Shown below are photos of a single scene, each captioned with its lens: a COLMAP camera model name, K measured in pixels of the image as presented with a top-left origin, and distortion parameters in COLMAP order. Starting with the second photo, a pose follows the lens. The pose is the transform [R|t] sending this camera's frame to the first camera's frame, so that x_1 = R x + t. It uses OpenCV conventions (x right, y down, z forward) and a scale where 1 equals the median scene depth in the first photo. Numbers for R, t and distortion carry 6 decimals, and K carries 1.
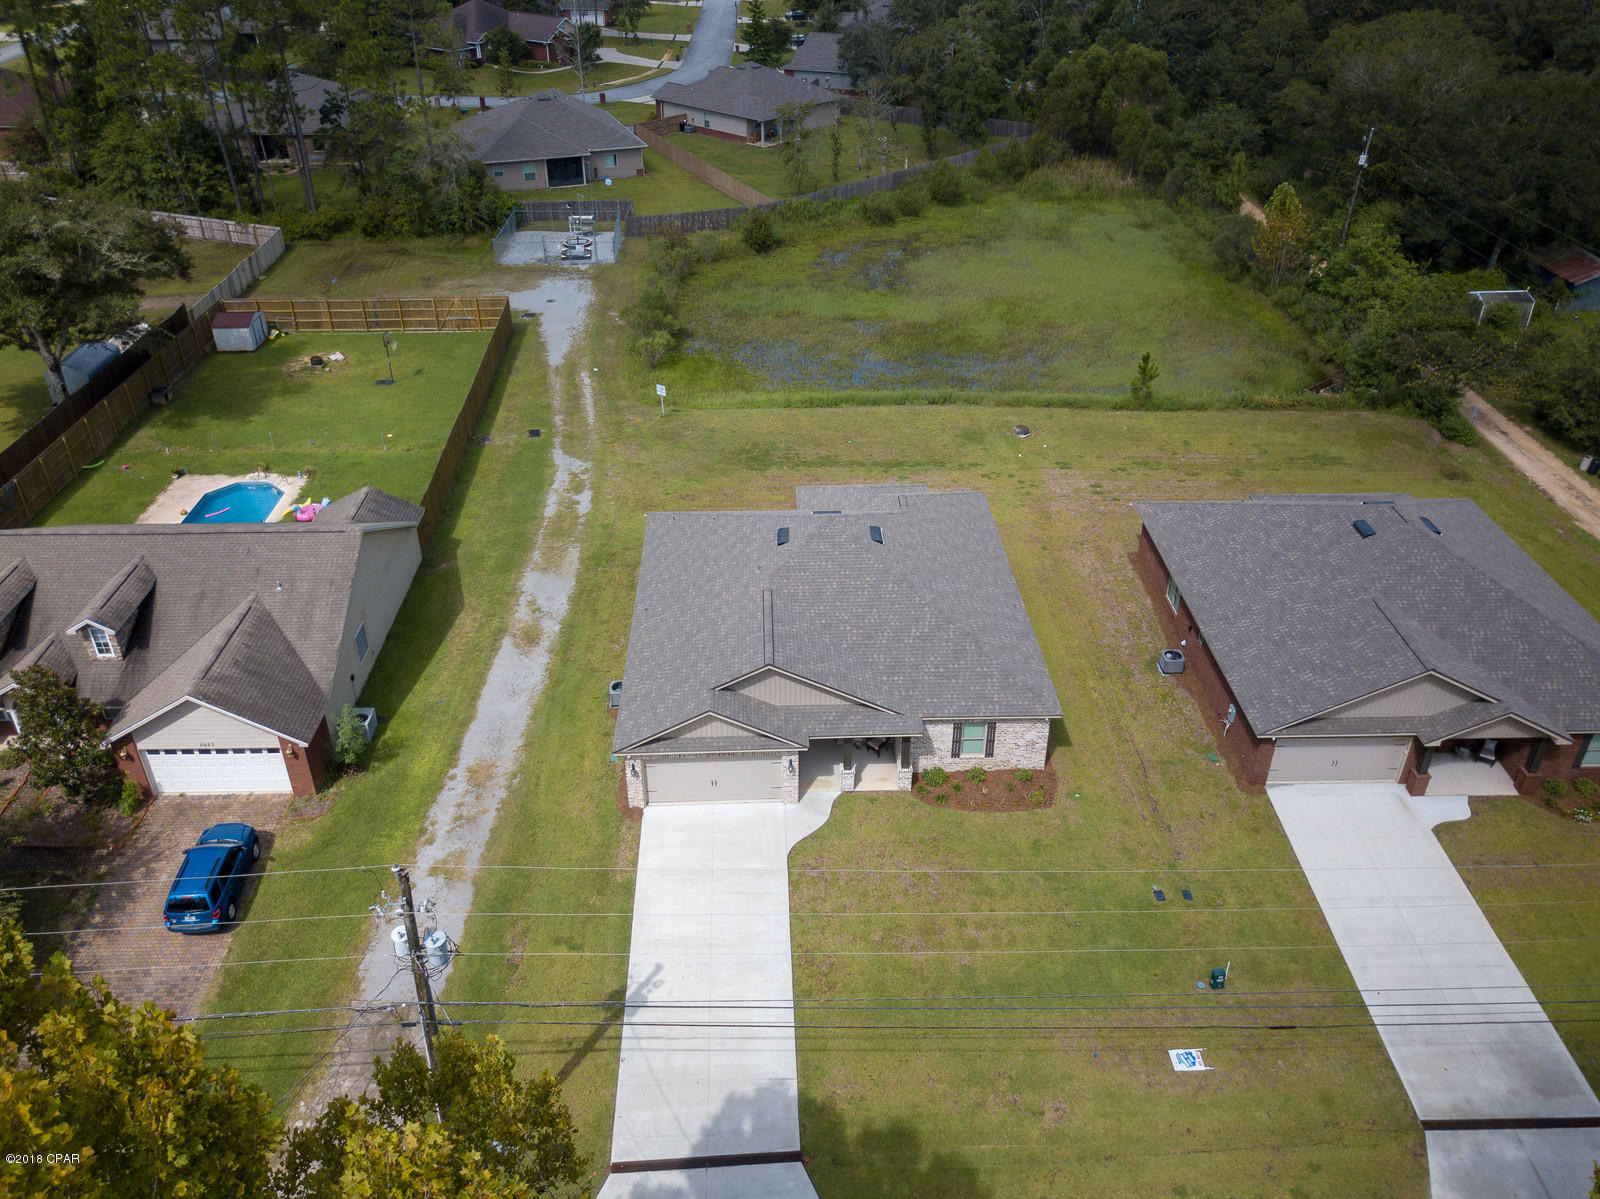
lens RADIAL K [[1232.6, 0, 806.9], [0, 1232.6, 577.4], [0, 0, 1]] dist [0.004054, -0.006214]
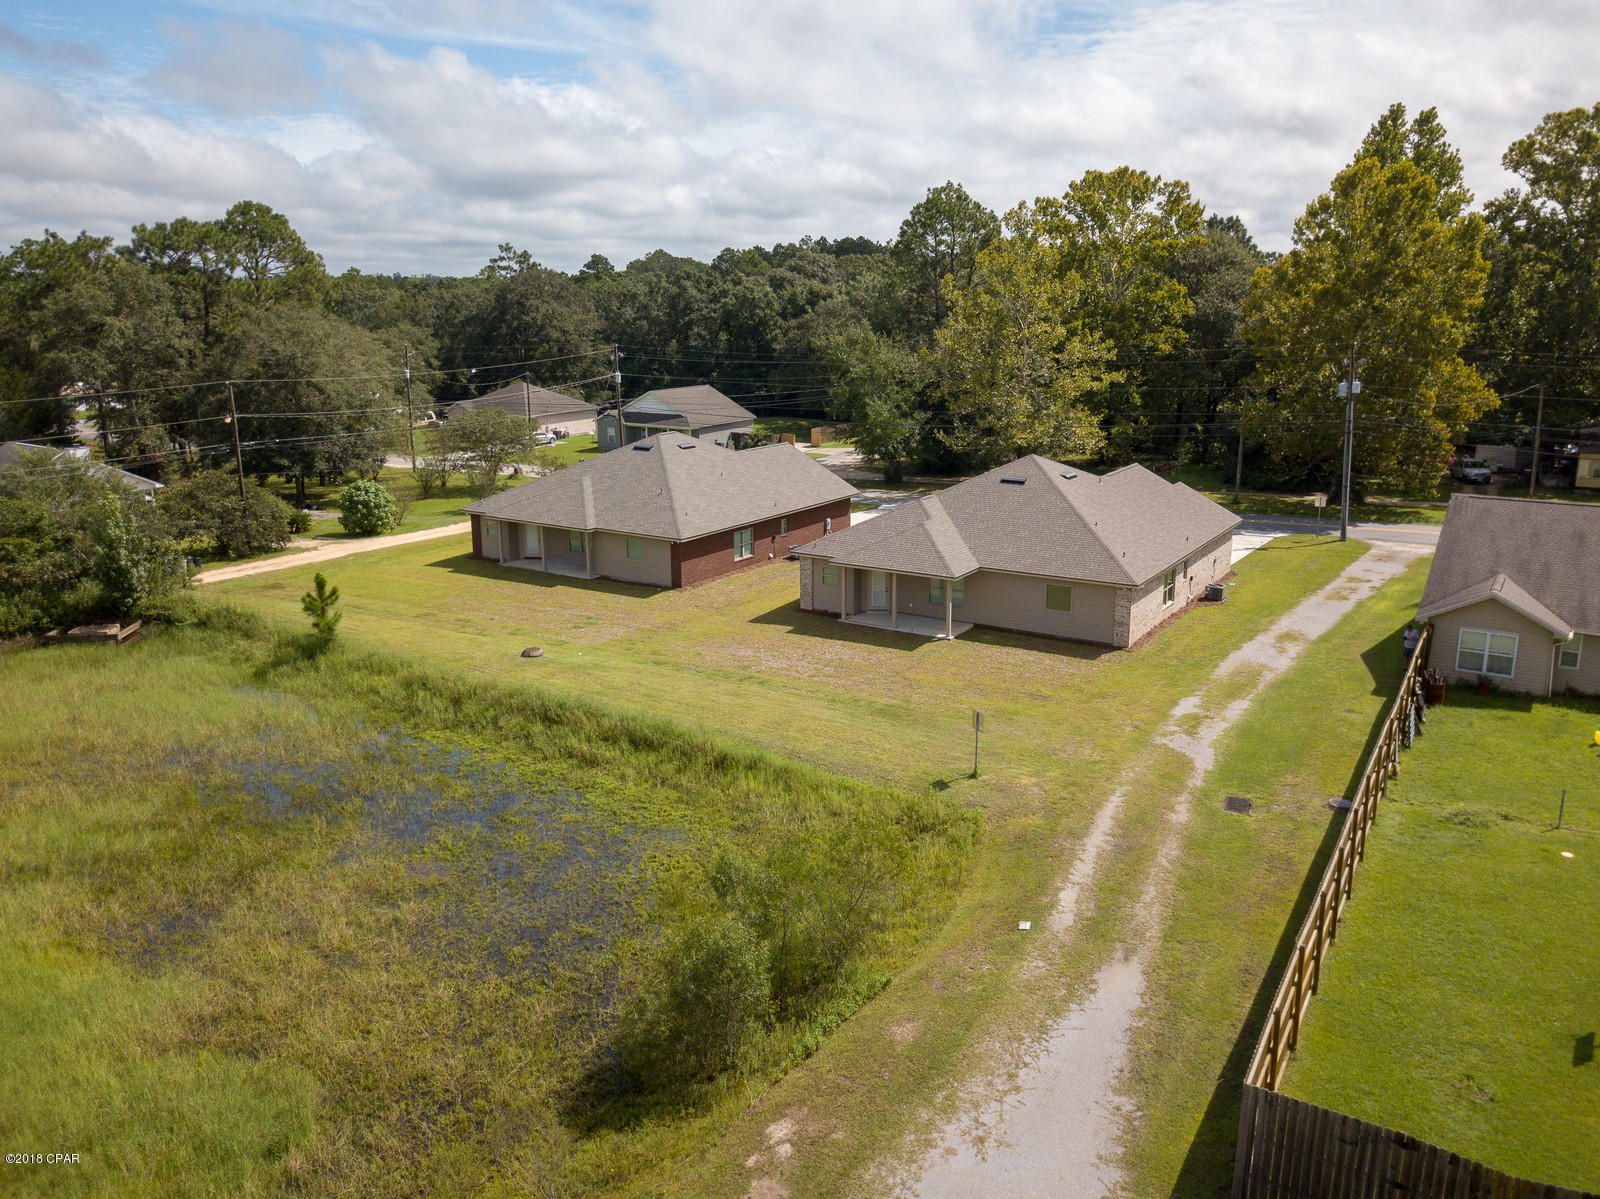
lens RADIAL K [[1229.4, 0, 803.9], [0, 1229.4, 581.4], [0, 0, 1]] dist [0.004902, -0.009721]
pose [[-0.821938, -0.128294, 0.554940, -0.338321], [0.298829, 0.732309, 0.611903, -0.534104], [-0.484891, 0.668779, -0.563574, 1.296538]]
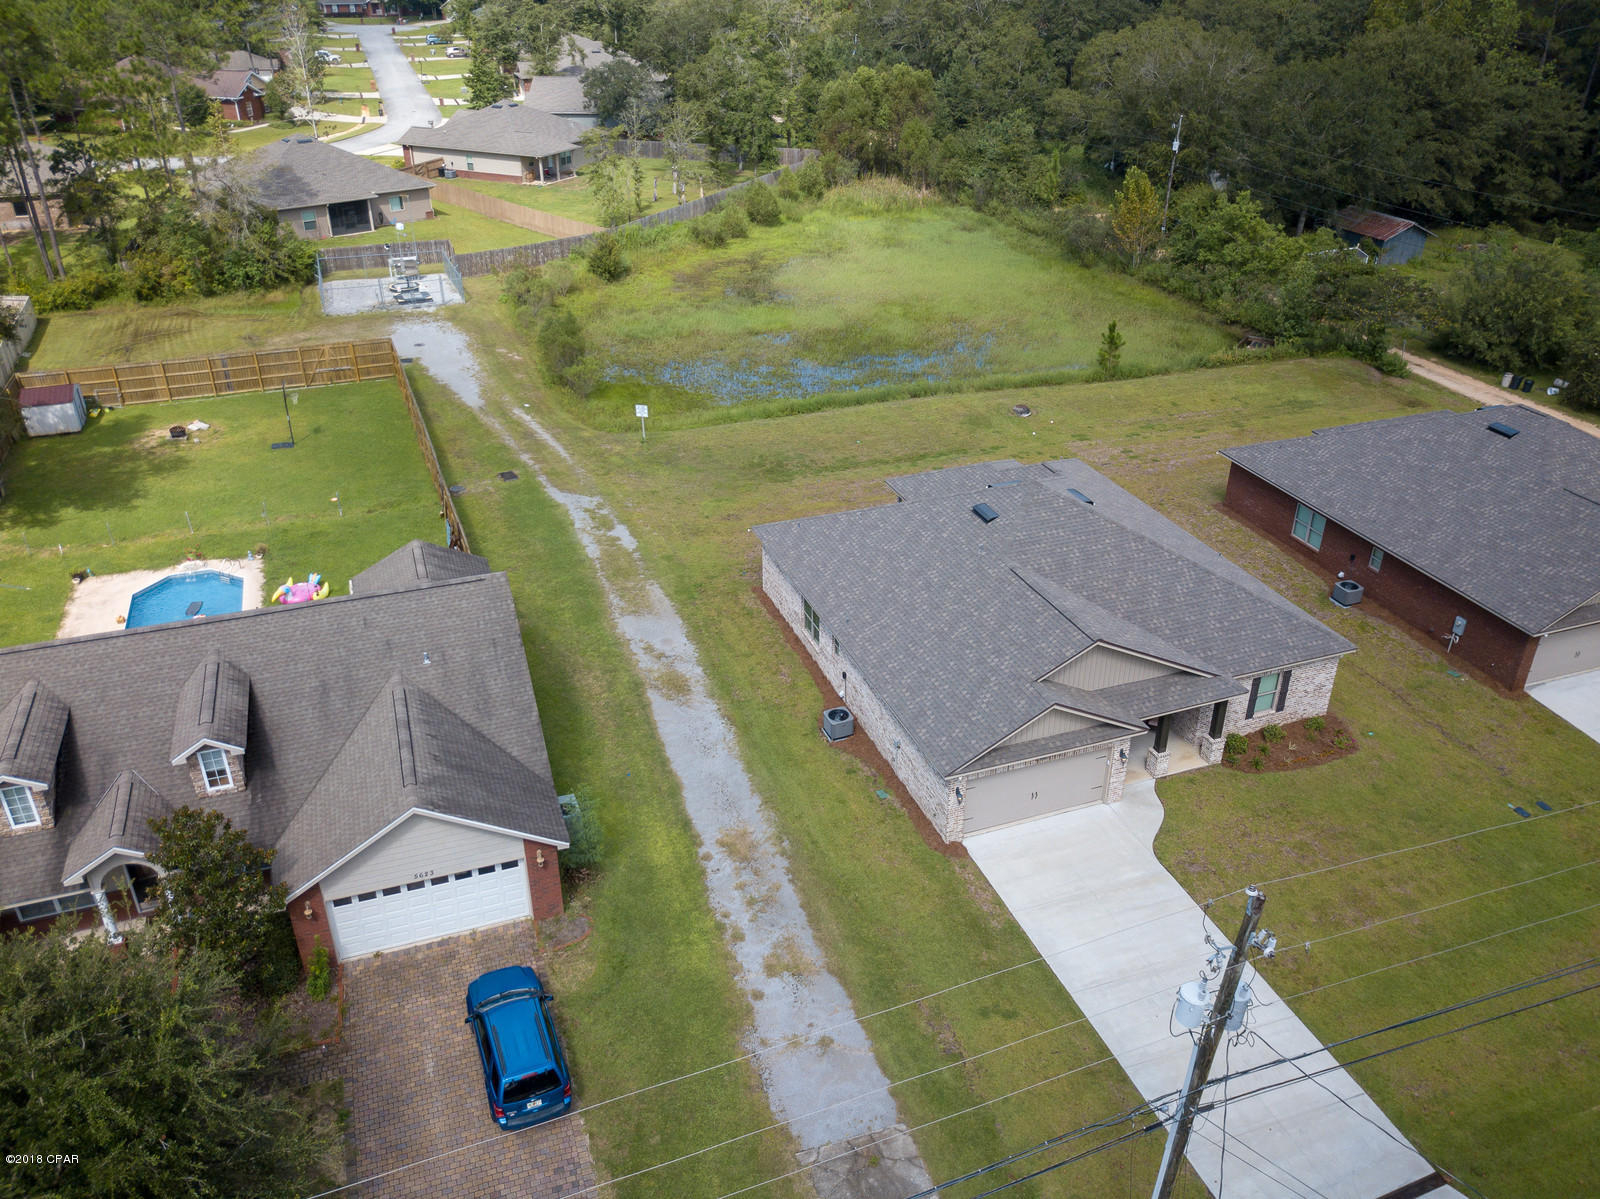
lens RADIAL K [[1229.4, 0, 803.9], [0, 1229.4, 581.4], [0, 0, 1]] dist [0.004902, -0.009721]
pose [[0.949665, -0.148480, 0.275846, -0.270881], [0.163303, 0.986075, -0.031434, 0.014573], [-0.267337, 0.074898, 0.960688, 0.137005]]
